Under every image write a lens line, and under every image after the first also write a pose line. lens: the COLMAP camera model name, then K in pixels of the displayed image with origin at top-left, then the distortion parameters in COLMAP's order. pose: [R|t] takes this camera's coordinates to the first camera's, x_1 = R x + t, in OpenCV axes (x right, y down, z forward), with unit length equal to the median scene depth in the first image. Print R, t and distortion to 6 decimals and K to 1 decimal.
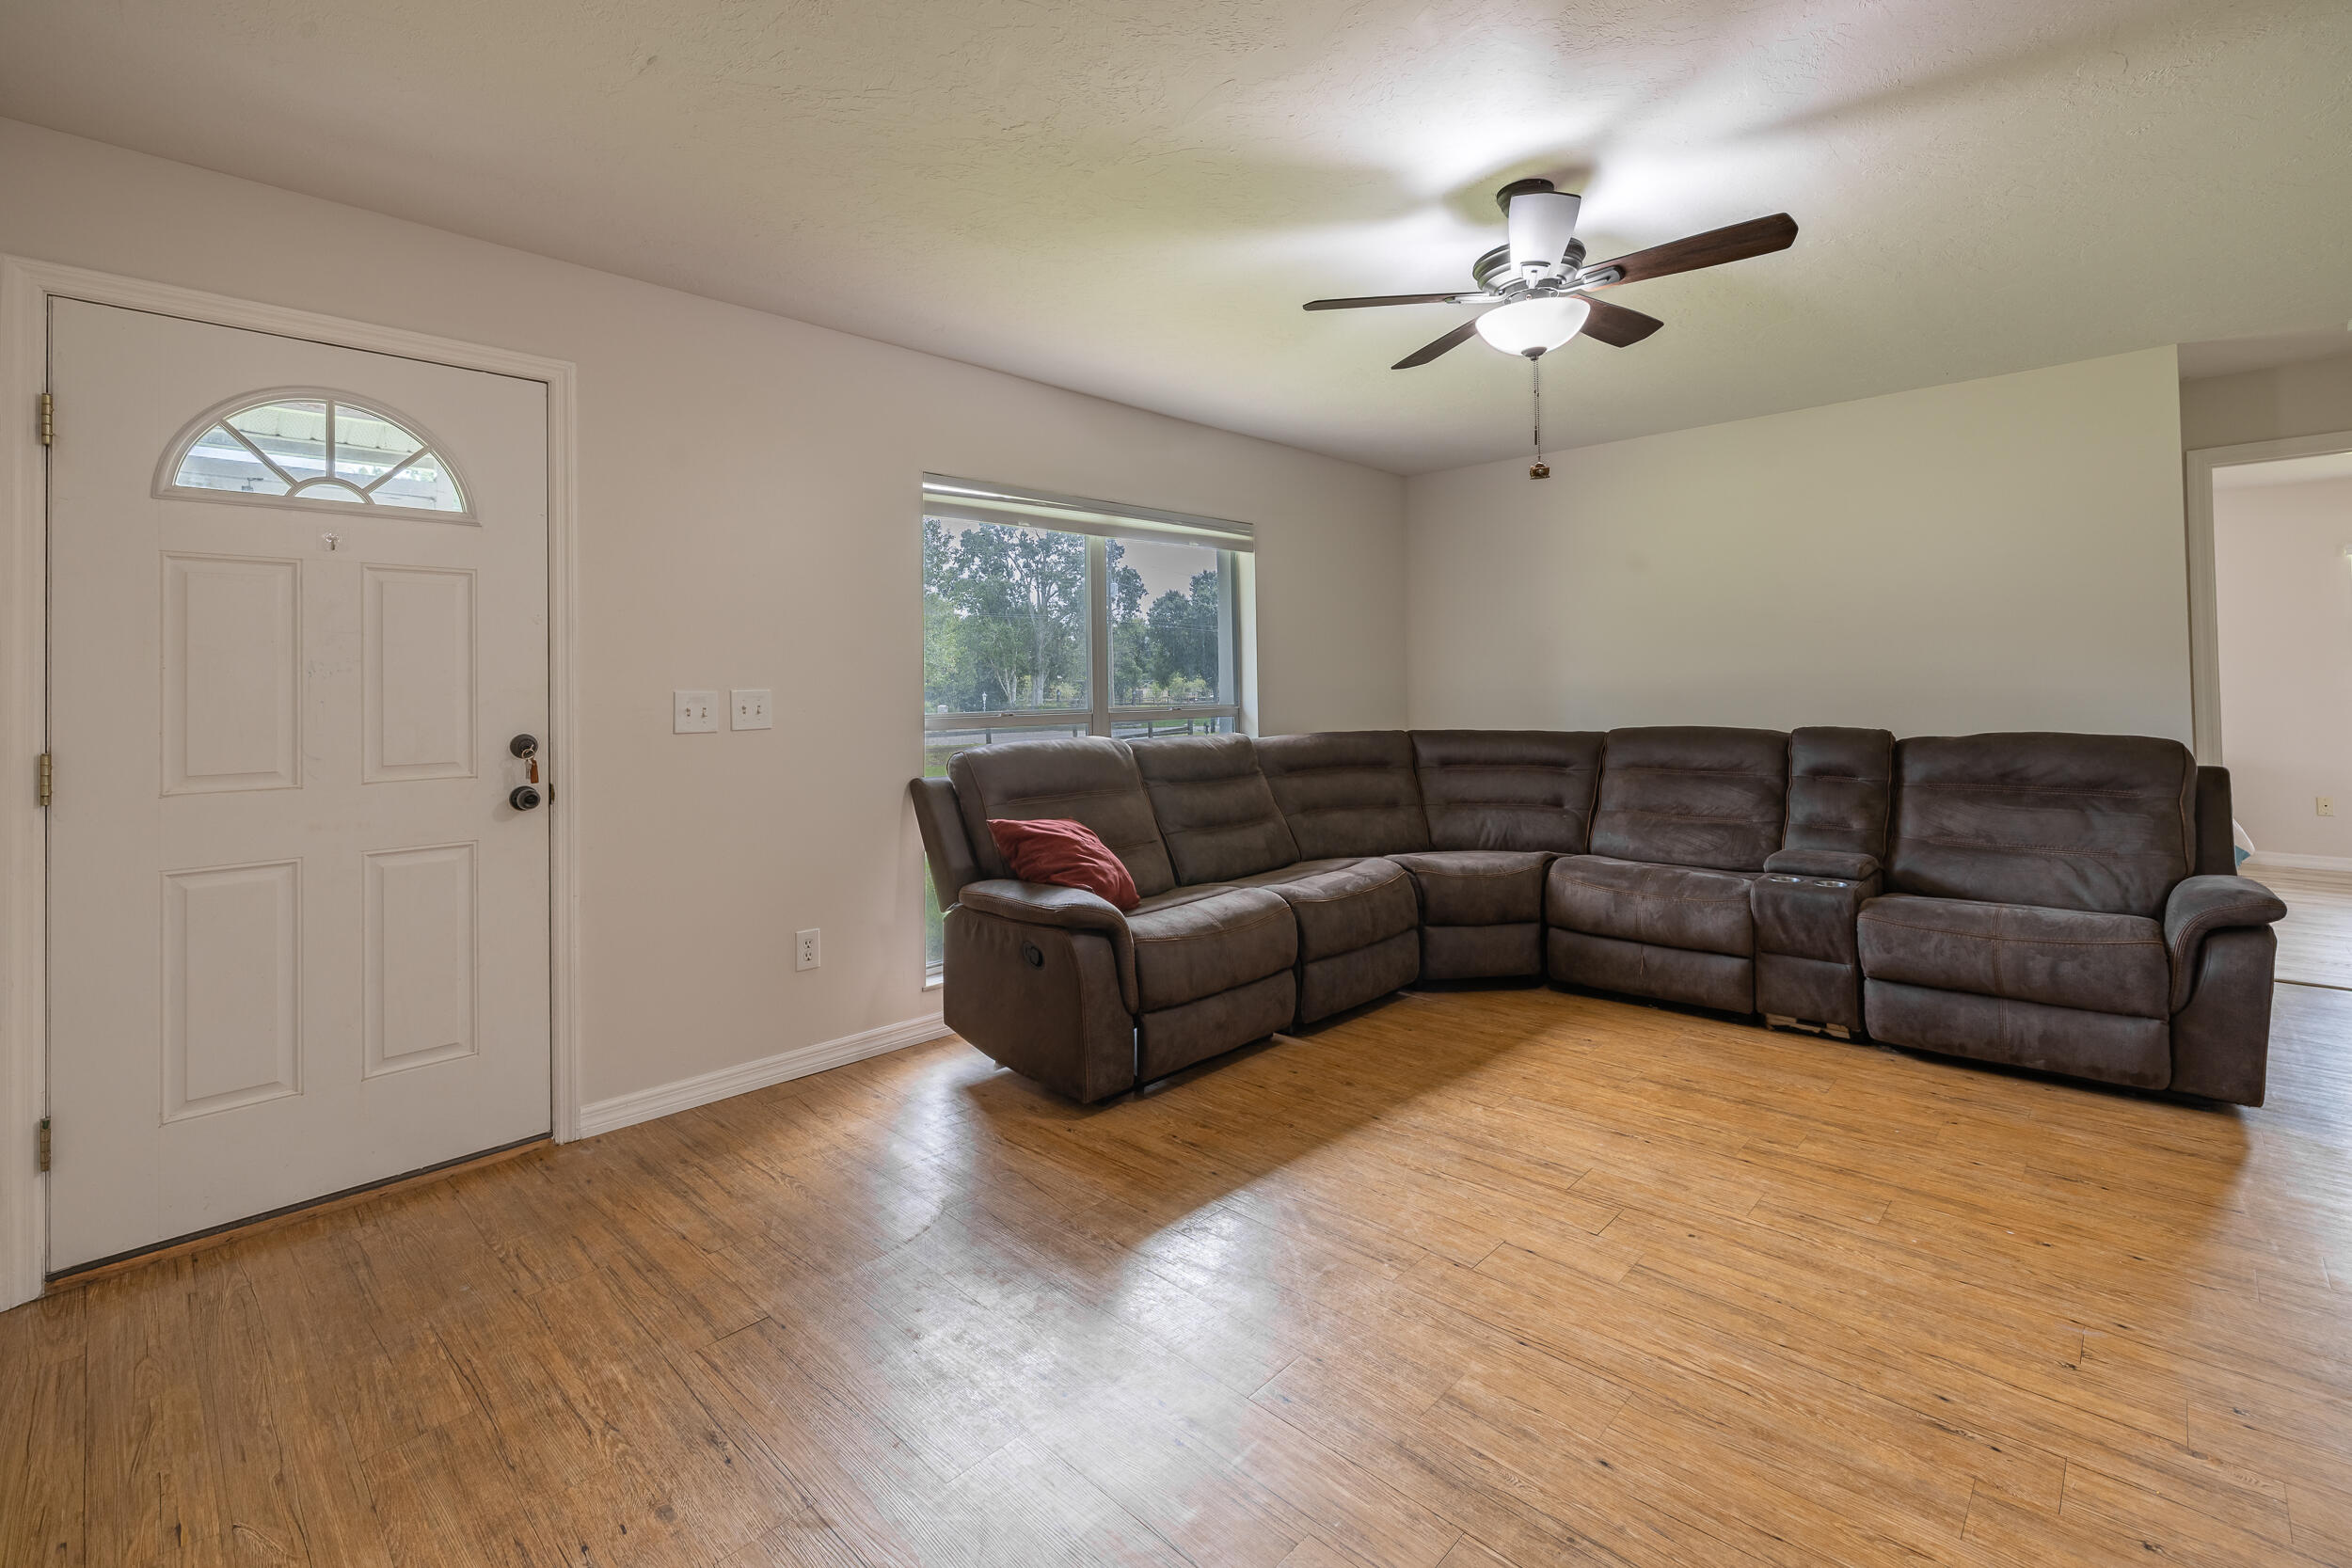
lens RADIAL K [[983.7, 0, 1179.1], [0, 983.7, 698.7], [0, 0, 1]] dist [0.000090, -0.000059]
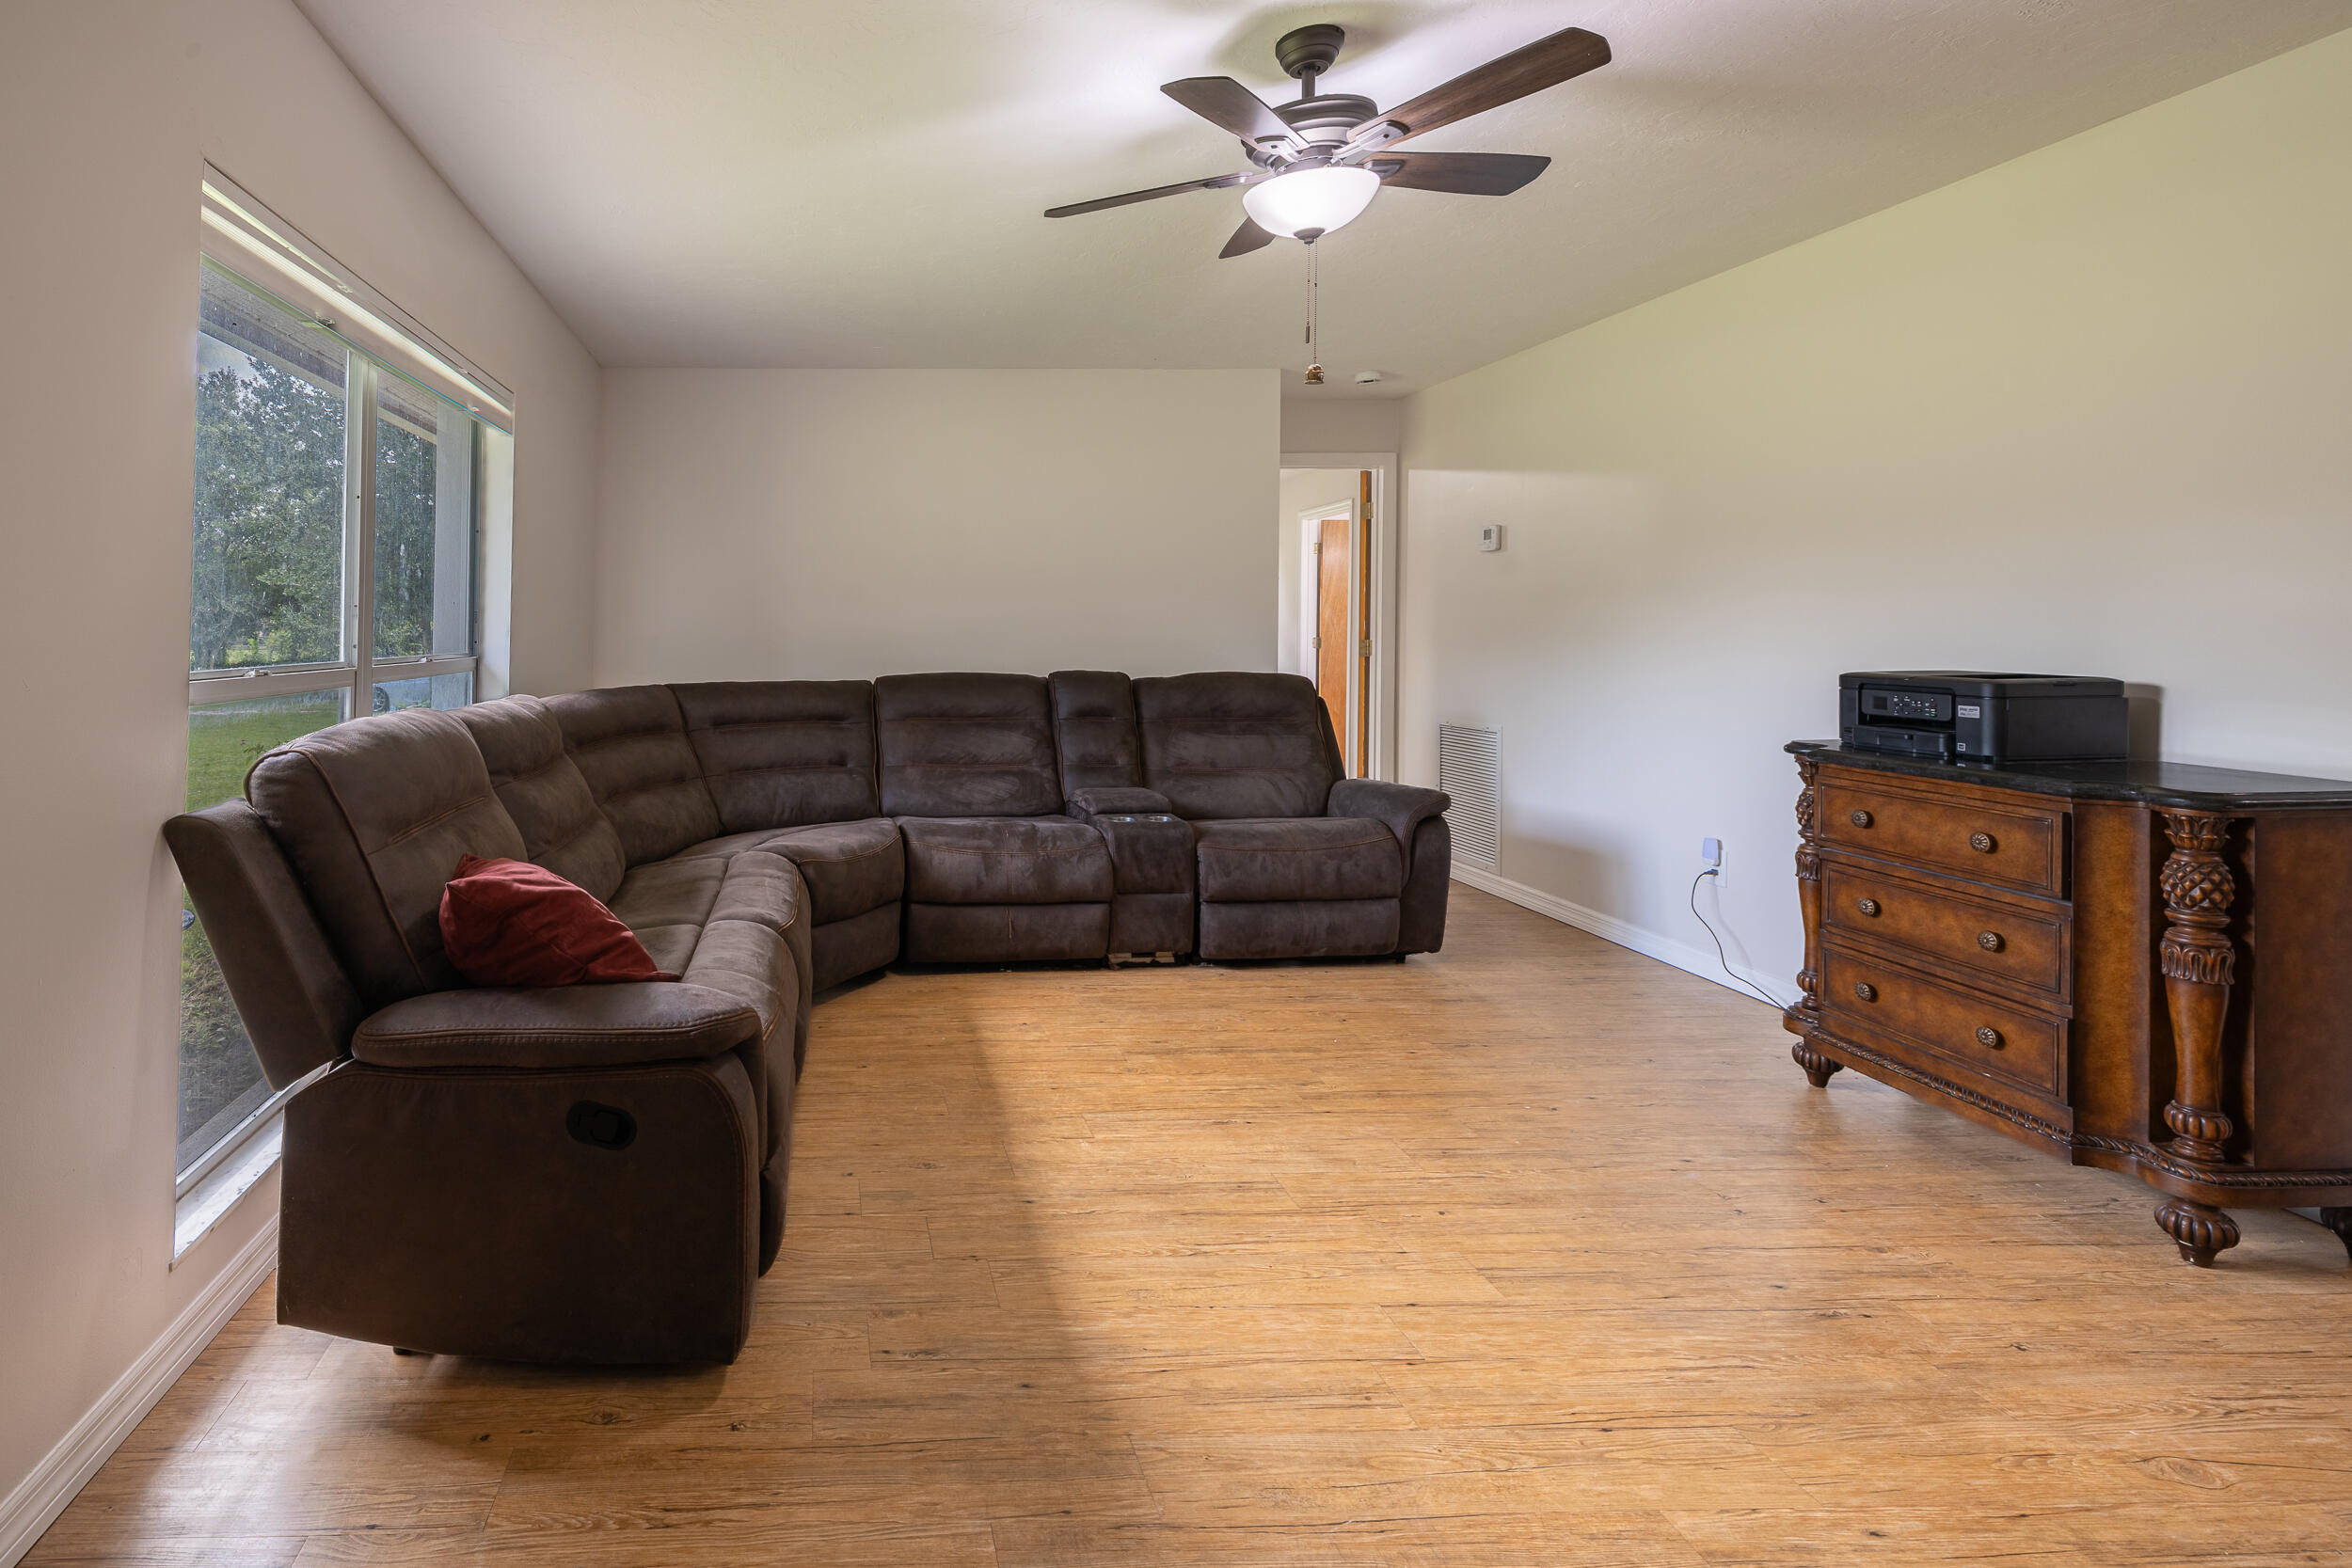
lens RADIAL K [[1085.1, 0, 1171.5], [0, 1085.1, 632.0], [0, 0, 1]] dist [-0.000335, 0.000138]
pose [[0.725274, 0.006928, 0.688426, -0.155243], [0.001404, 0.999932, -0.011542, 0.001139], [-0.688459, 0.009338, 0.725215, 0.170746]]
